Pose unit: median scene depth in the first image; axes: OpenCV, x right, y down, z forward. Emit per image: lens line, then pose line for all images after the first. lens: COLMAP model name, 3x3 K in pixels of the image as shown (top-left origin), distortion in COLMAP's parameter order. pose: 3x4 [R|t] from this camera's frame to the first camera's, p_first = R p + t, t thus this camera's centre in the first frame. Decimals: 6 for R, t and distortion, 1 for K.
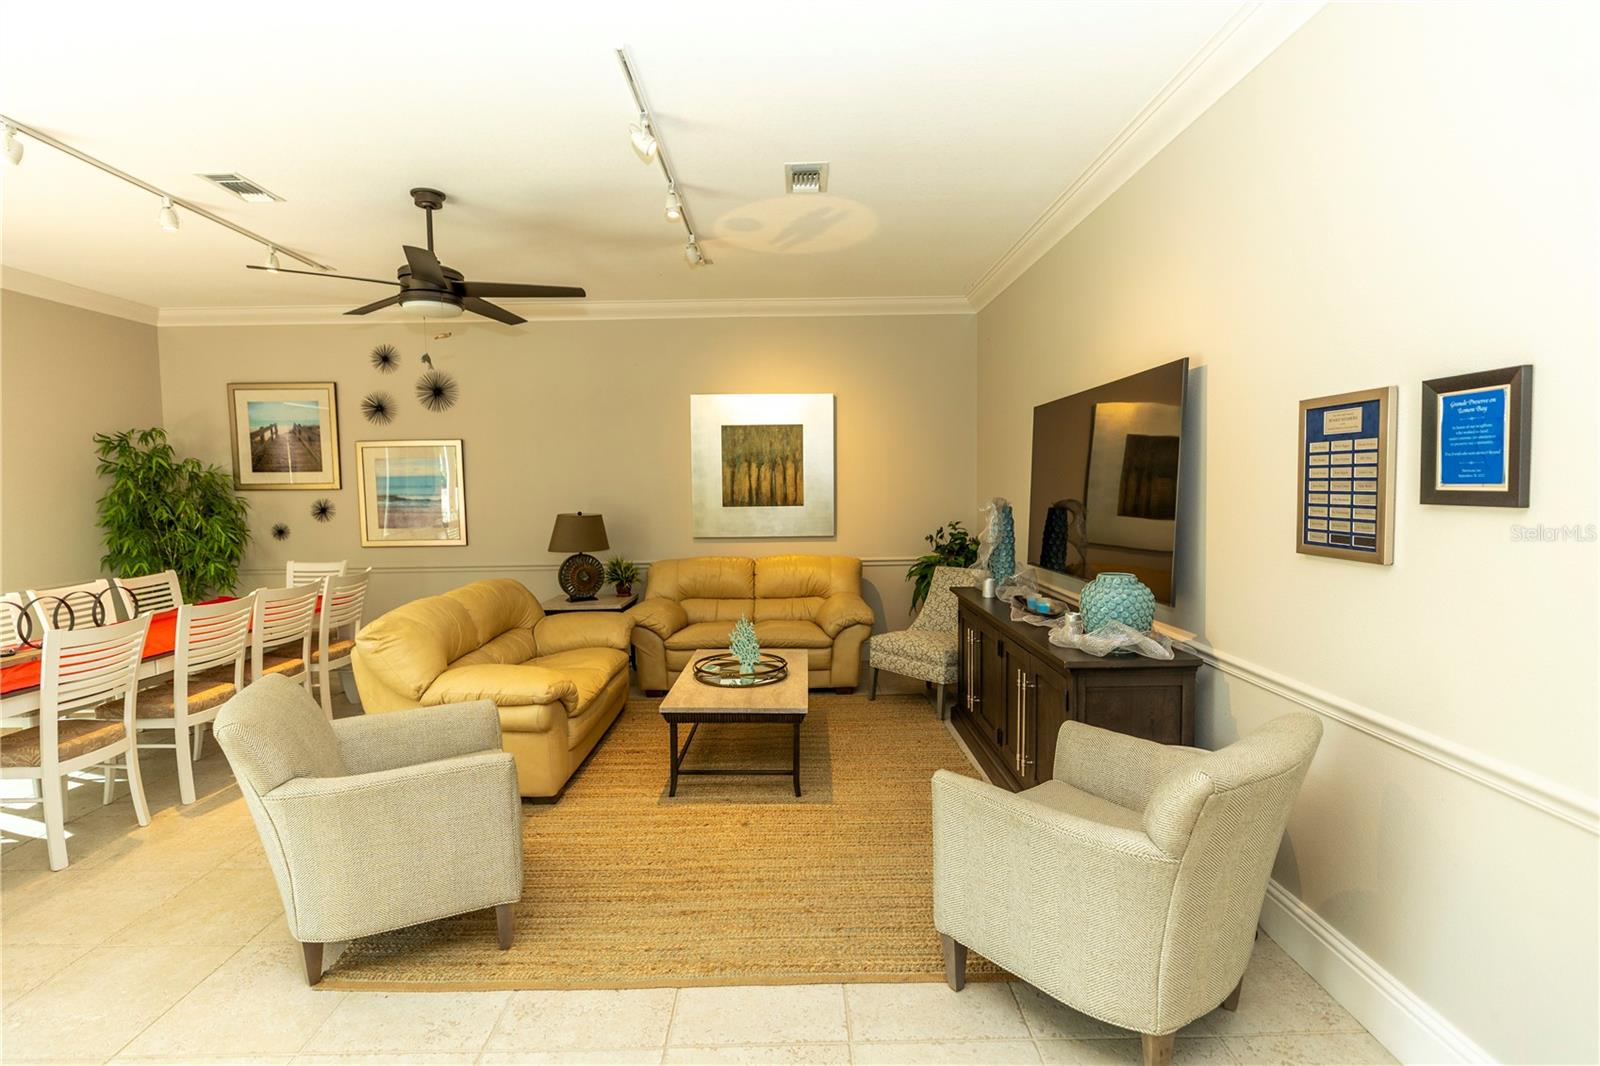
lens RADIAL K [[749.4, 0, 799.4], [0, 749.4, 528.9], [0, 0, 1]] dist [-0.003683, 0.000820]
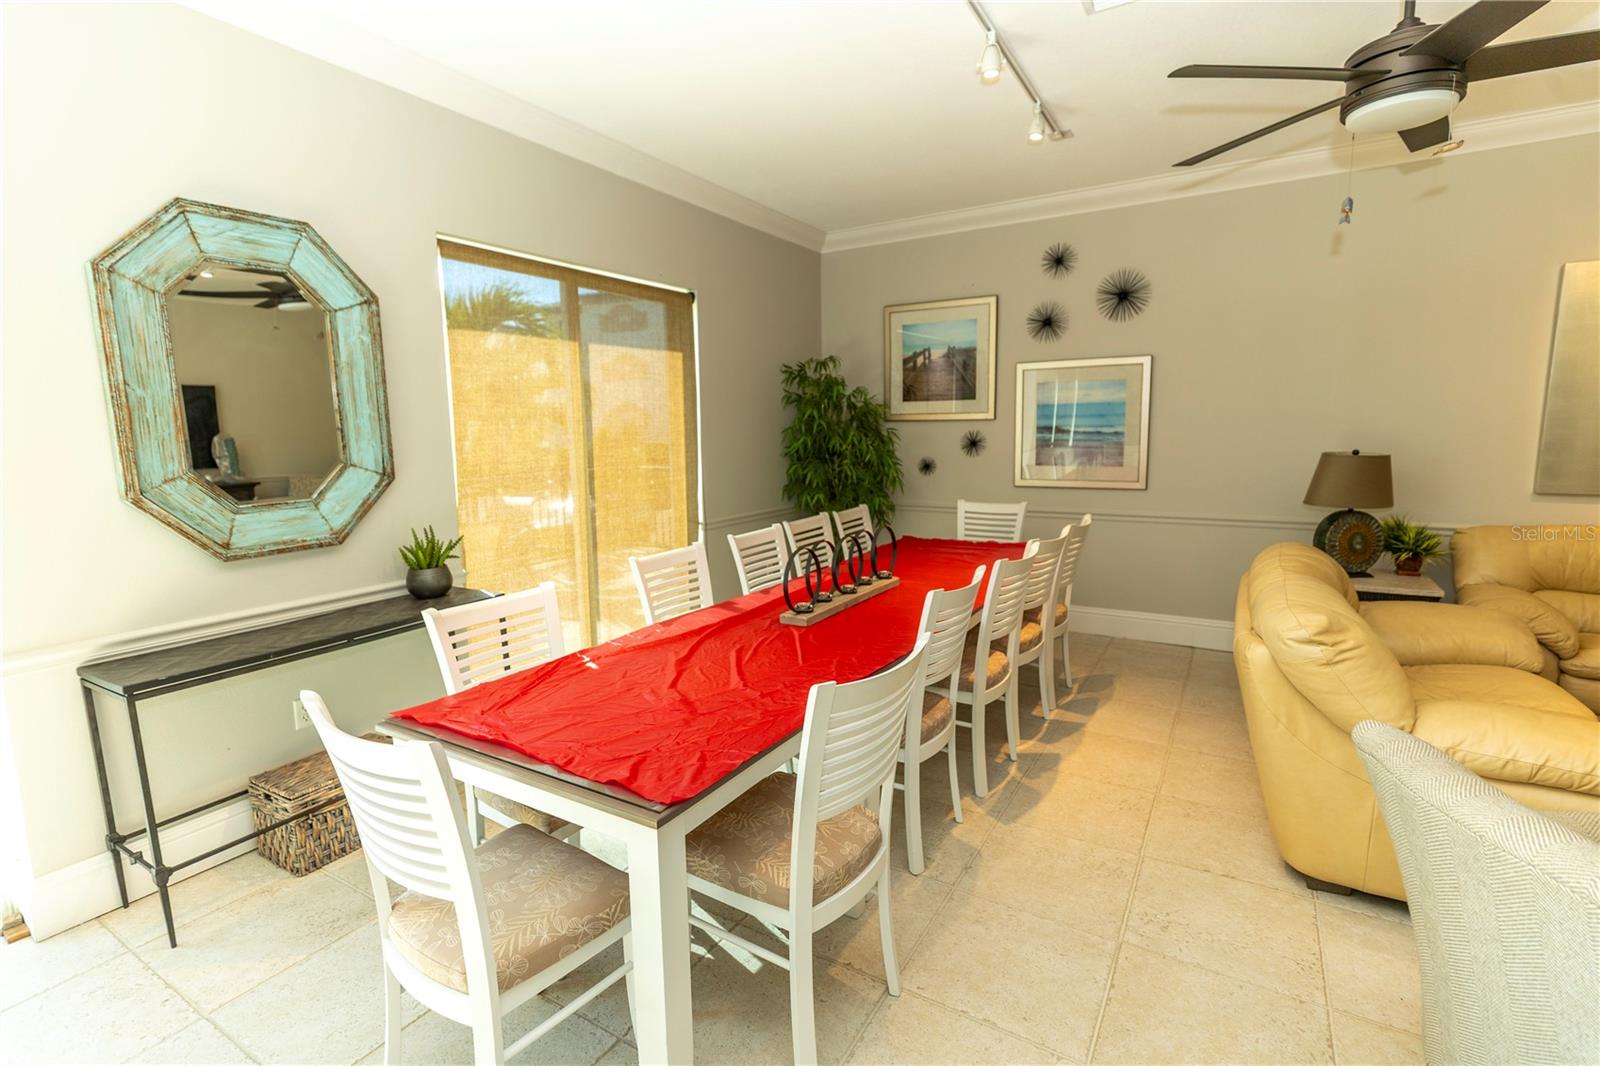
lens RADIAL K [[749.4, 0, 797.6], [0, 749.4, 536.2], [0, 0, 1]] dist [-0.003683, 0.000820]
pose [[0.851011, 0.077734, -0.519363, -0.345250], [-0.029017, 0.994434, 0.101292, 0.001364], [0.524345, -0.071130, 0.848530, 0.120414]]
